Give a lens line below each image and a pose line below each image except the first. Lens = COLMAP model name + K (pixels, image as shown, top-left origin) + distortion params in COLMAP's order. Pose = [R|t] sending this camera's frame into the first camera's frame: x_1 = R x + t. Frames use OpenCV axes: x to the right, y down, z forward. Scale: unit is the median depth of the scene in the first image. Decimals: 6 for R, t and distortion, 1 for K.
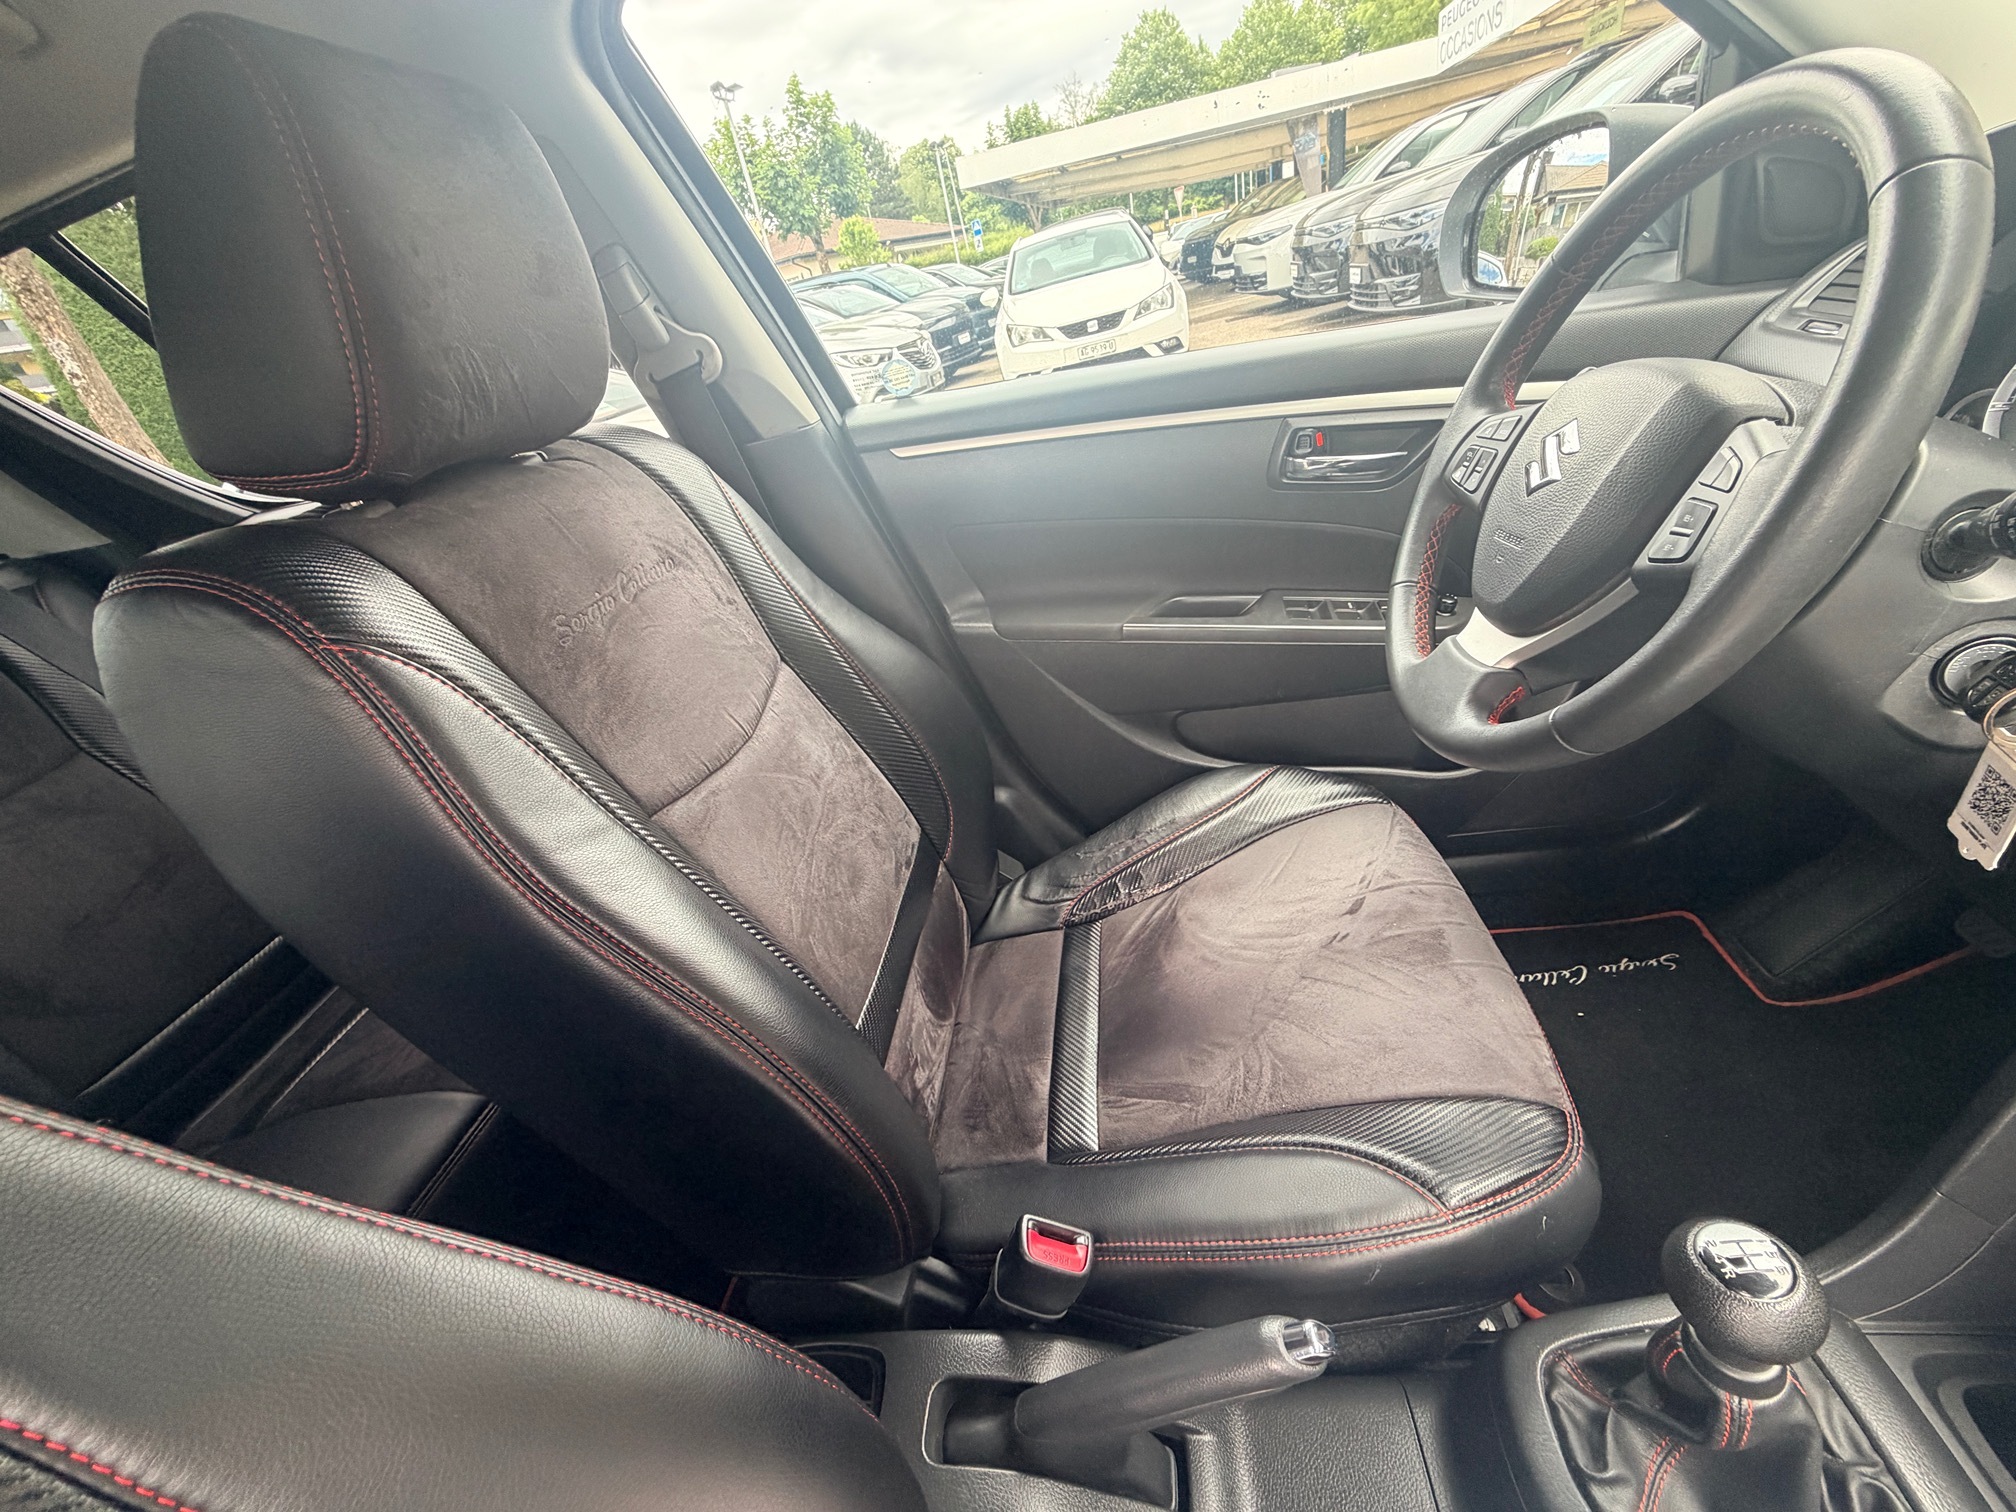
lens RADIAL K [[806.0, 0, 998.8], [0, 806.0, 759.1], [0, 0, 1]] dist [-0.005129, -0.000010]
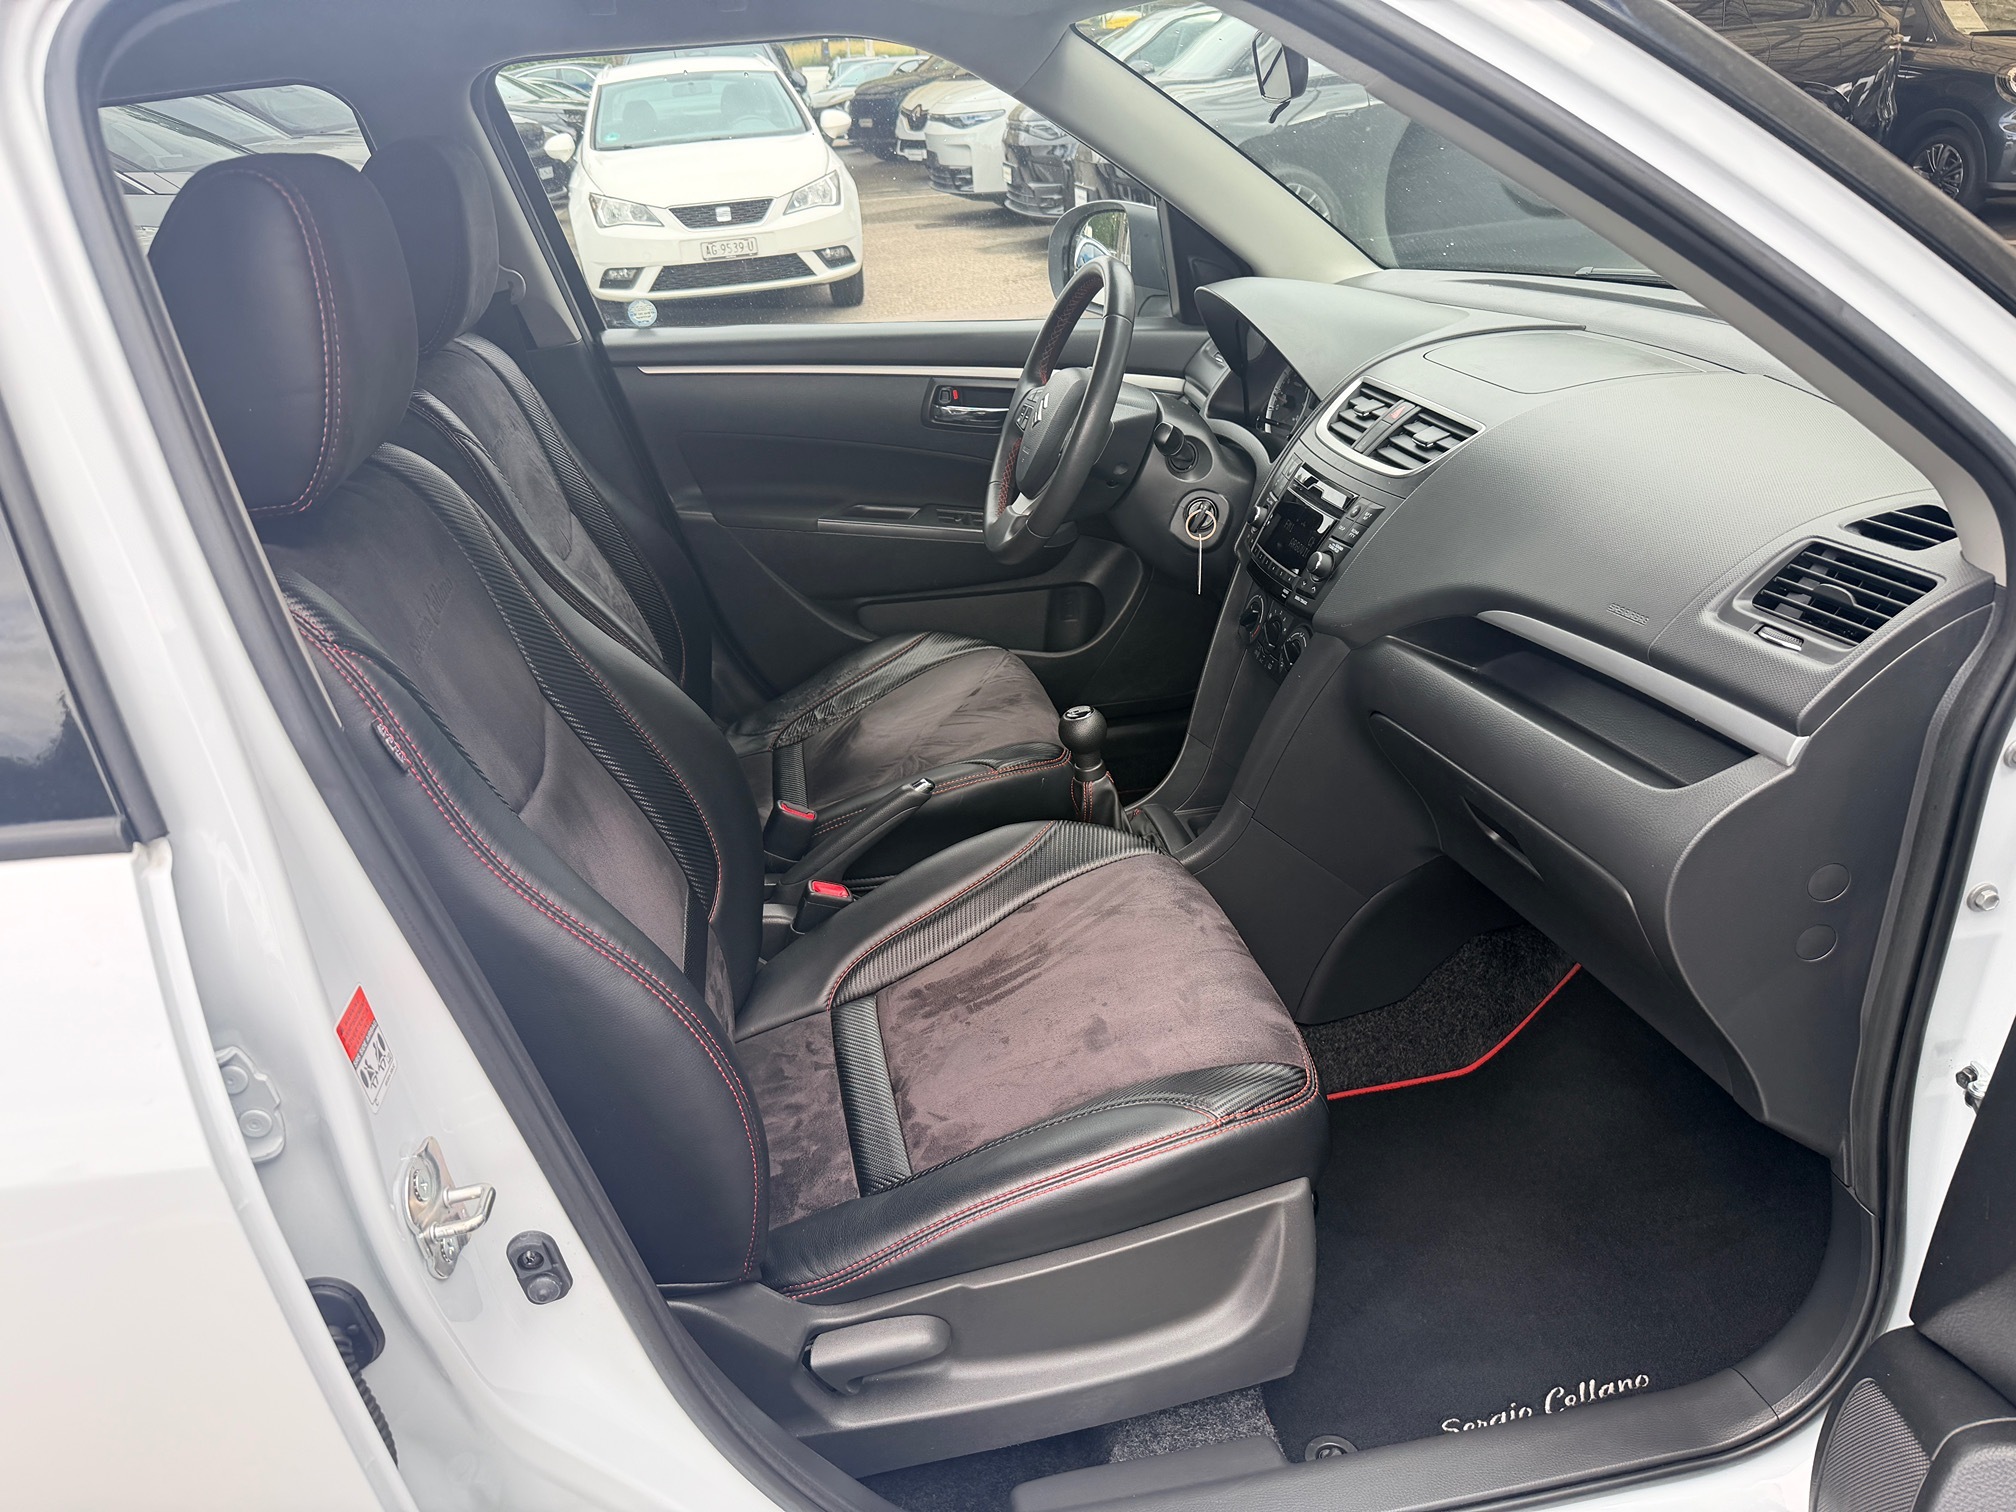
lens RADIAL K [[1400.6, 0, 1004.2], [0, 1400.6, 790.0], [0, 0, 1]] dist [0.001823, -0.005495]
pose [[0.946798, 0.010695, 0.321650, -0.032986], [0.020118, 0.995526, -0.092320, 0.057238], [-0.321199, 0.093879, 0.942347, -0.139773]]
